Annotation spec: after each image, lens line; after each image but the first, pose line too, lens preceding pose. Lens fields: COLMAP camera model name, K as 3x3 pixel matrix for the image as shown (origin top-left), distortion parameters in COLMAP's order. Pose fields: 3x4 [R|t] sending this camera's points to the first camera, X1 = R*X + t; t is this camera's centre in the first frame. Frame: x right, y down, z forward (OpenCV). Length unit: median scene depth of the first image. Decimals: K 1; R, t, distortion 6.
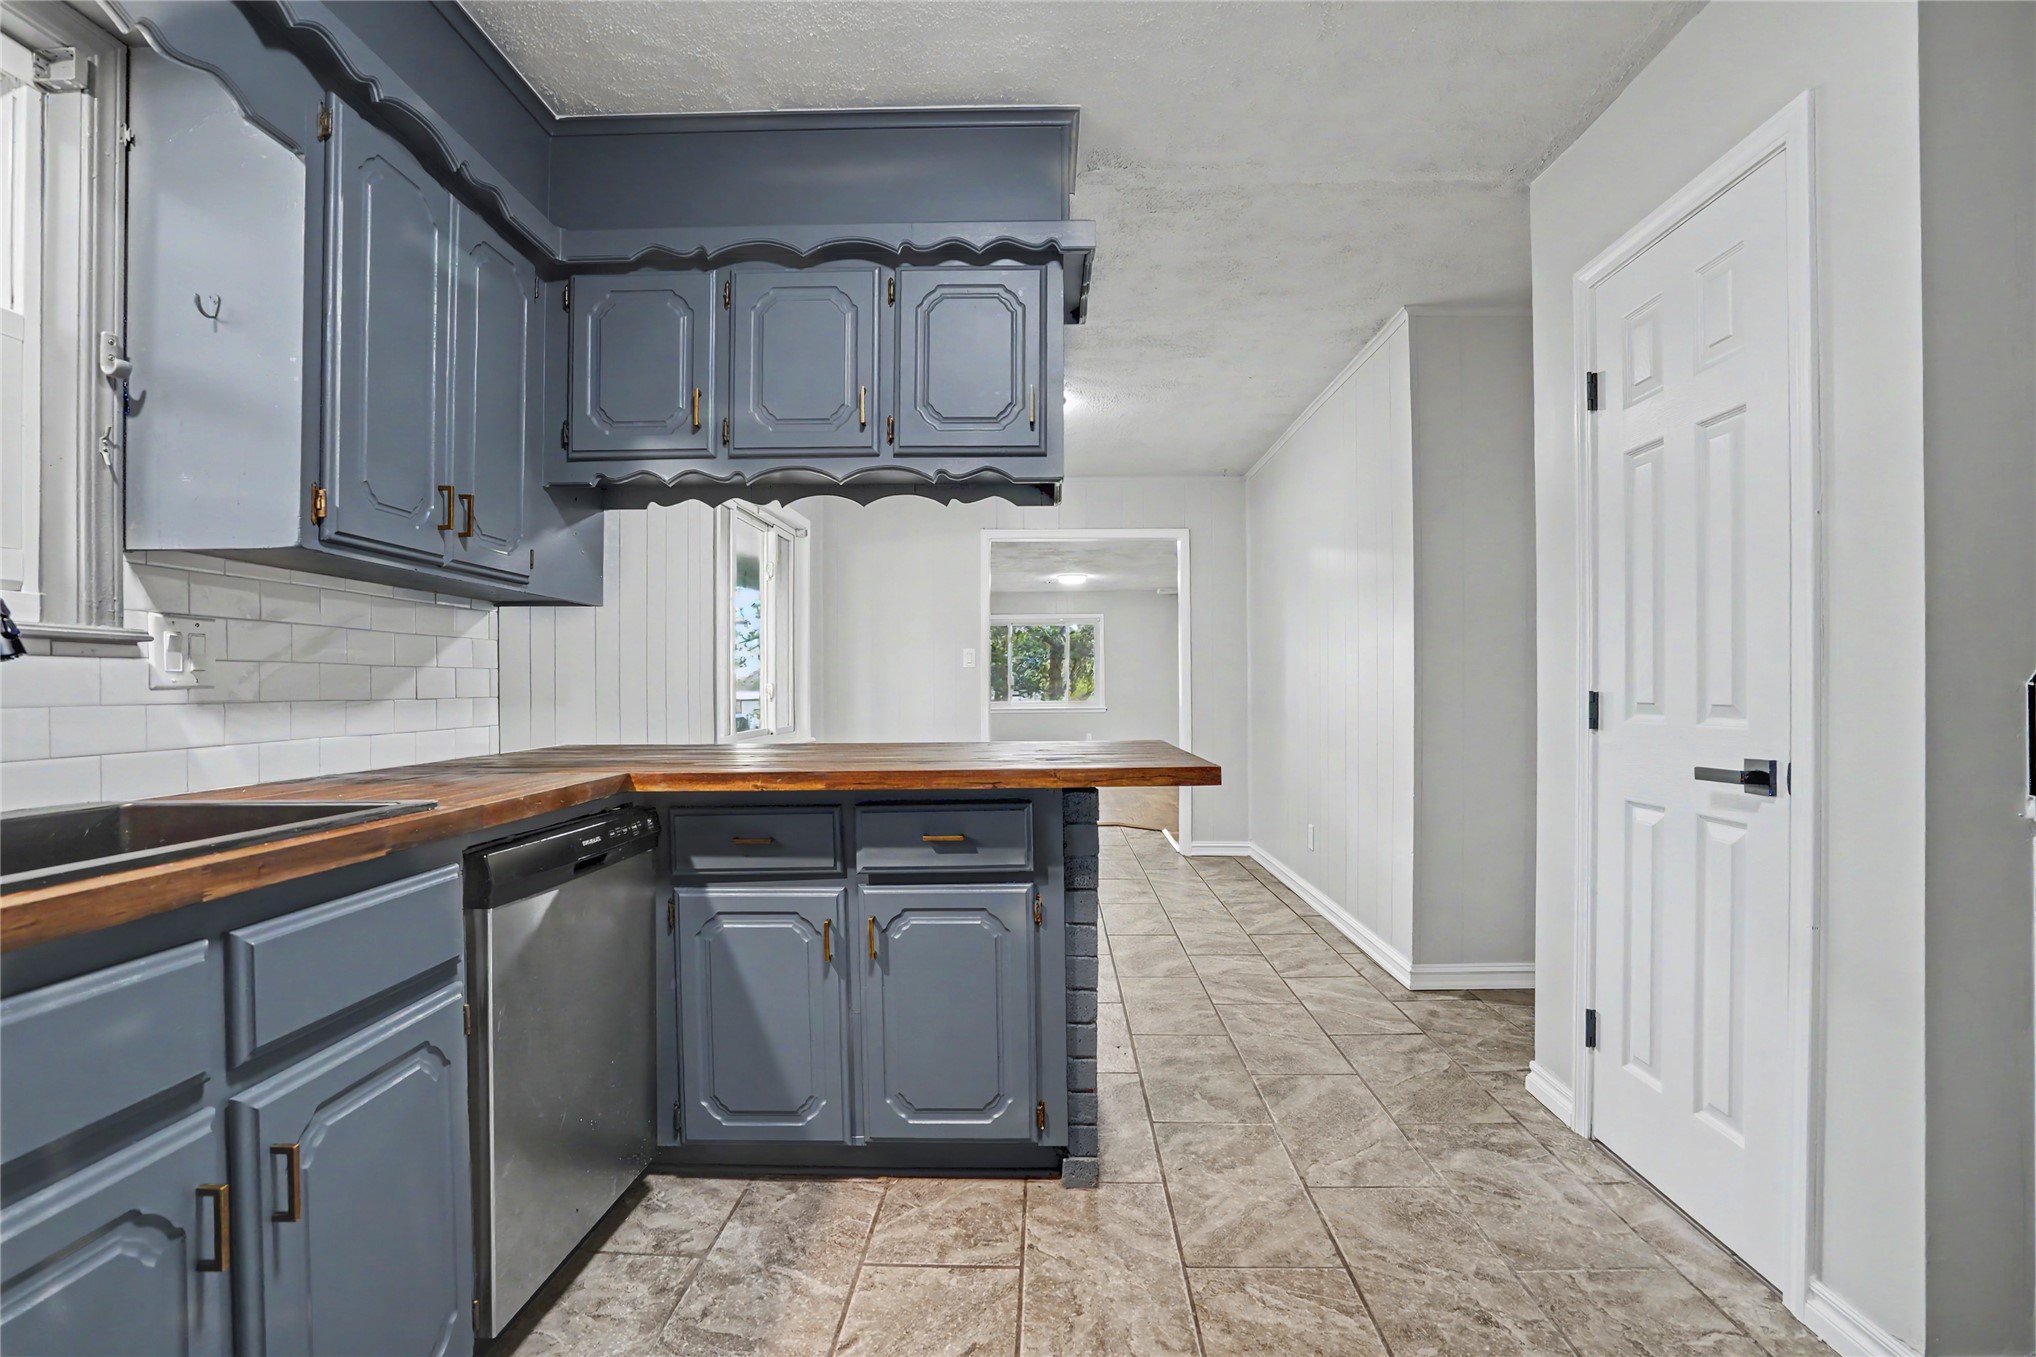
lens RADIAL K [[972.1, 0, 1025.4], [0, 972.1, 681.9], [0, 0, 1]] dist [-0.043424, 0.013957]
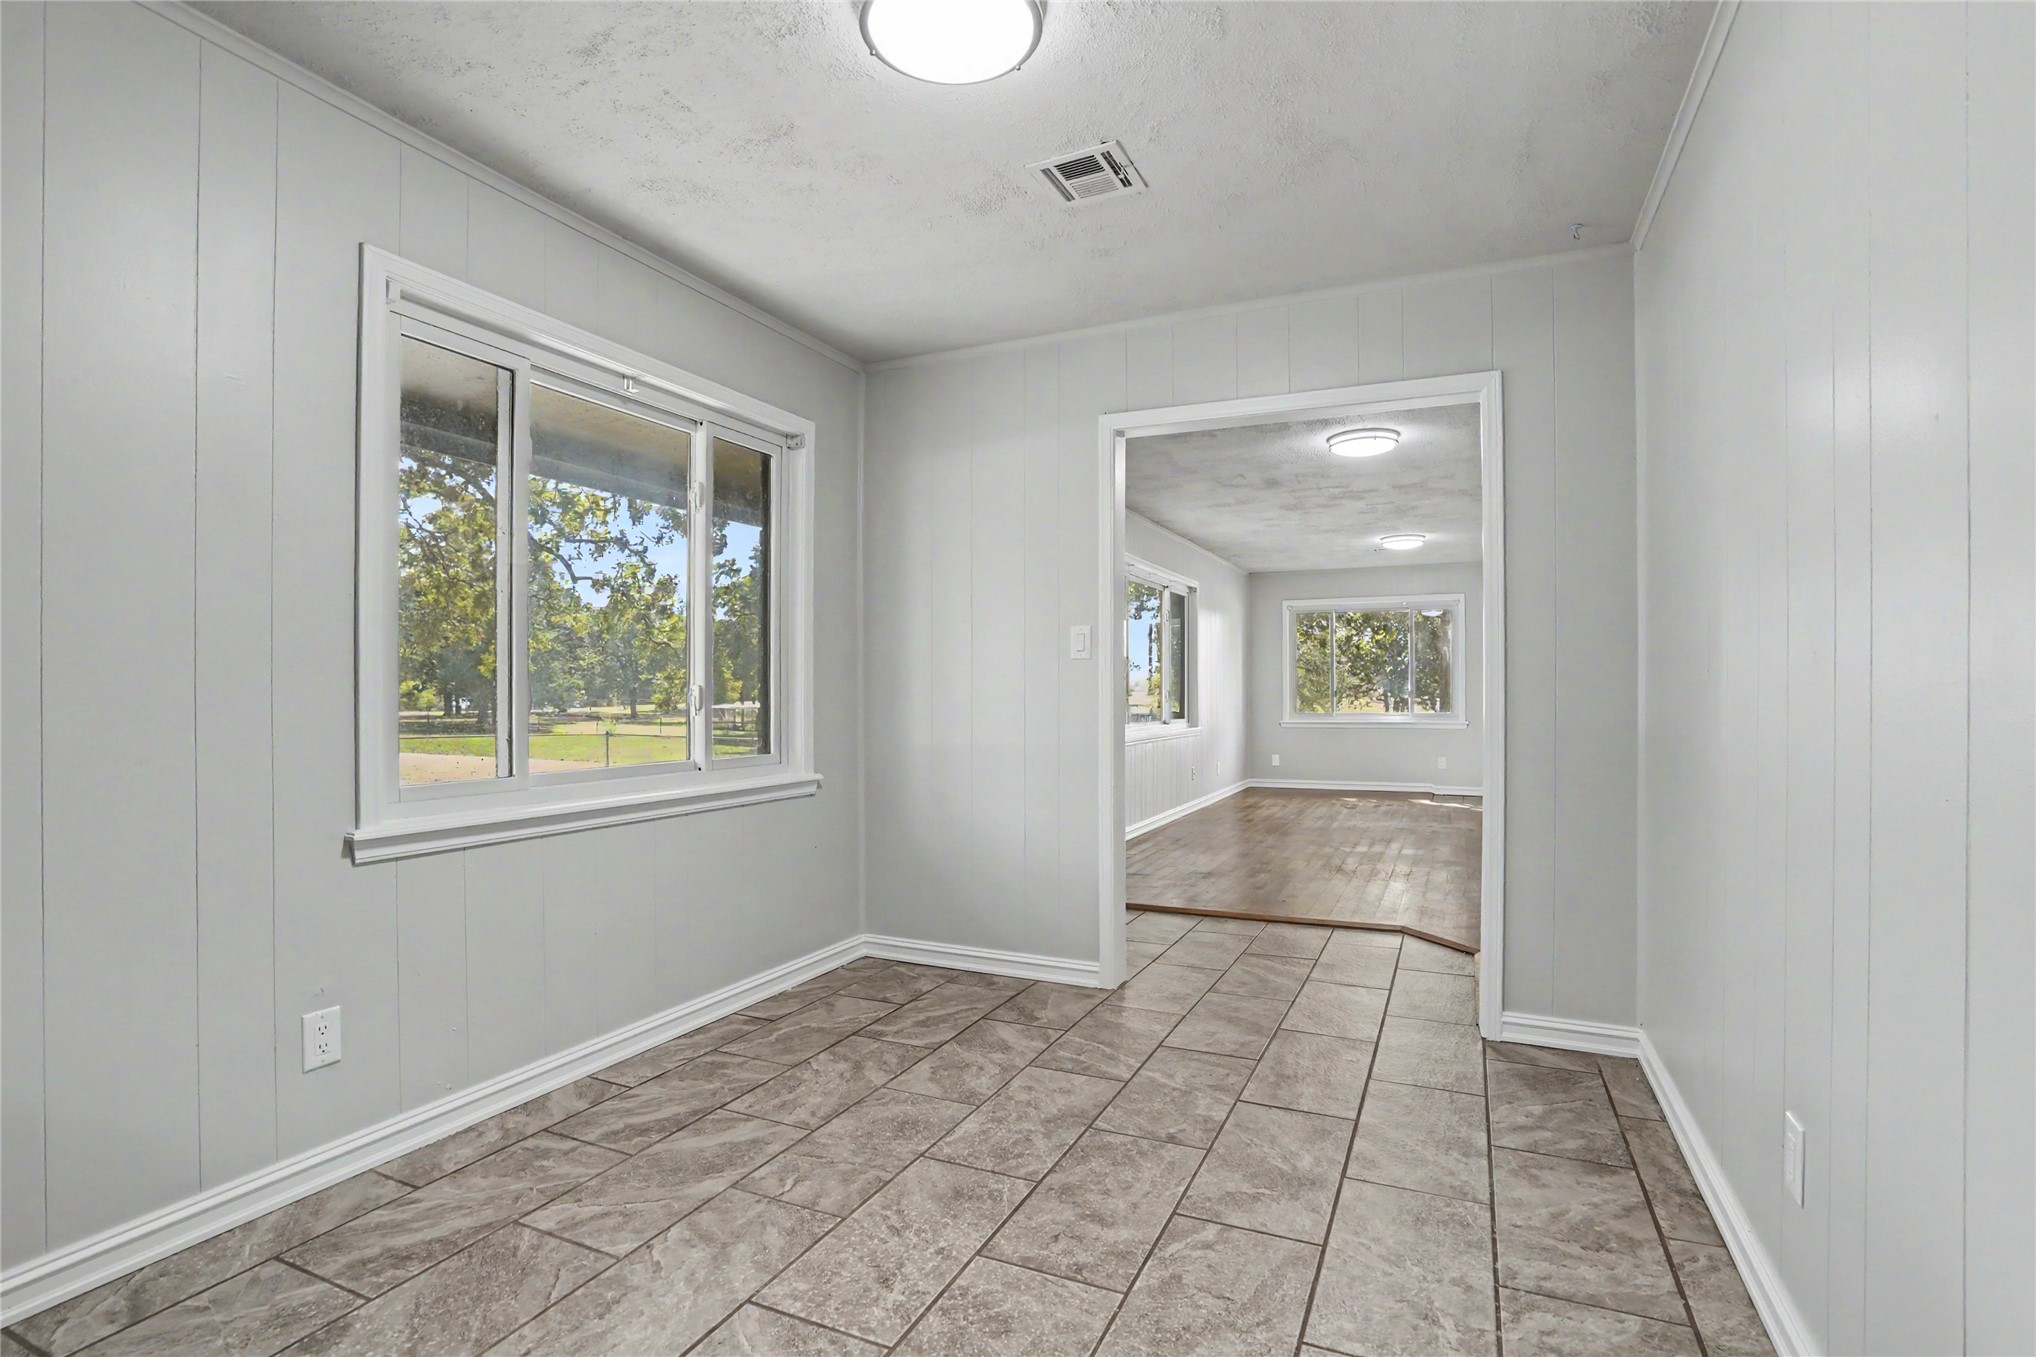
lens RADIAL K [[972.1, 0, 1034.9], [0, 972.1, 692.5], [0, 0, 1]] dist [-0.043424, 0.013957]
pose [[0.920485, 0.004555, -0.390751, 0.239402], [-0.003065, 0.999985, 0.004436, 0.004069], [0.390766, -0.002885, 0.920486, 0.783769]]
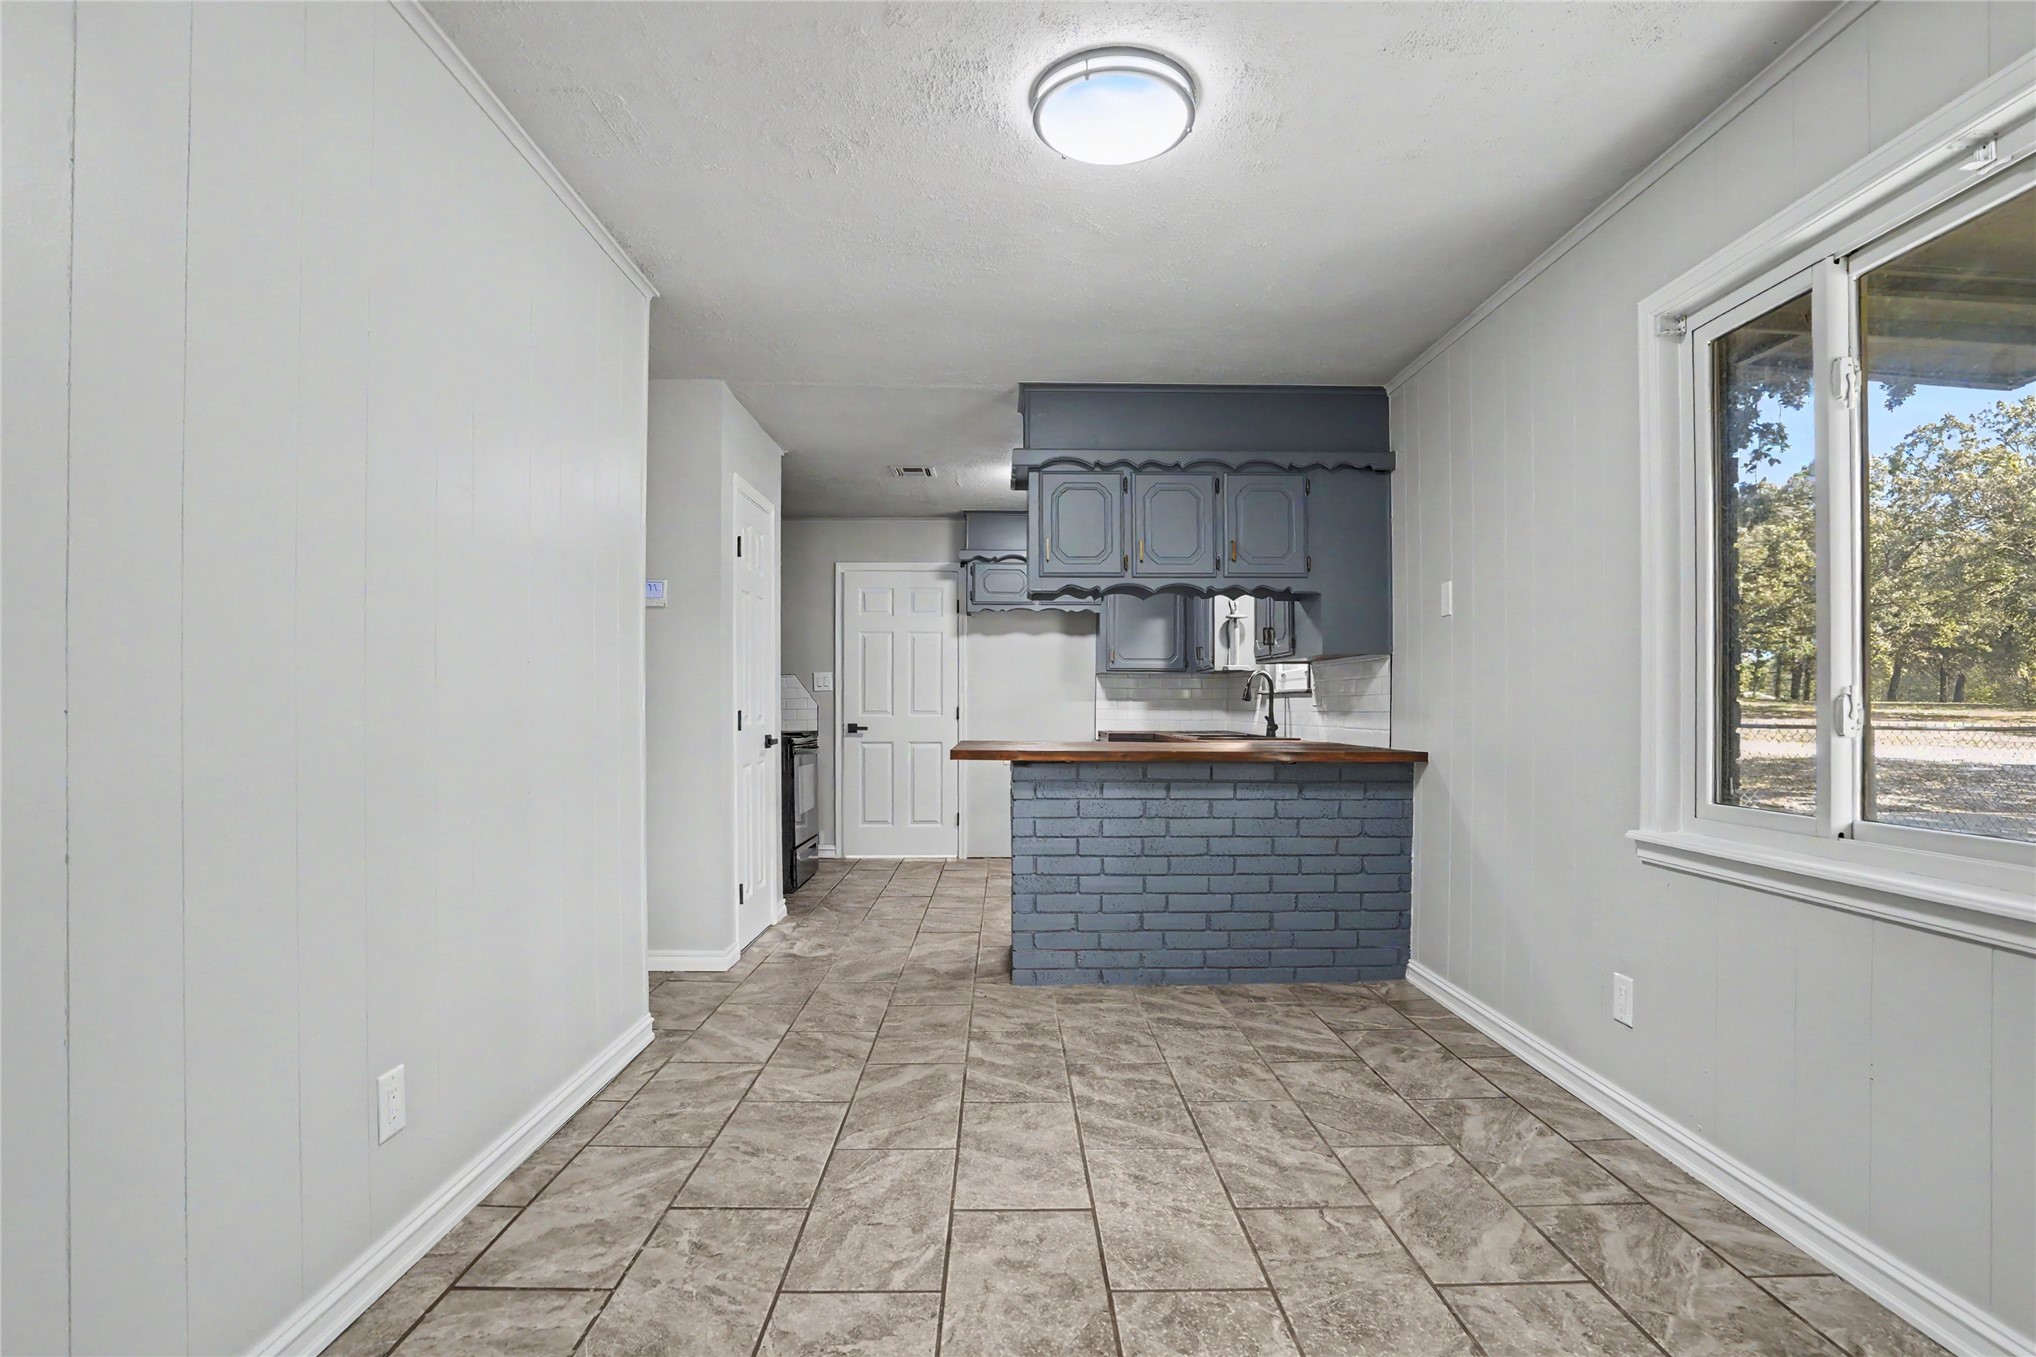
lens RADIAL K [[972.1, 0, 1016.6], [0, 972.1, 698.4], [0, 0, 1]] dist [-0.043424, 0.013957]
pose [[-0.999375, 0.004121, -0.035102, 0.078907], [0.004581, 0.999905, -0.013037, 0.008188], [0.035045, -0.013189, -0.999299, 1.805258]]
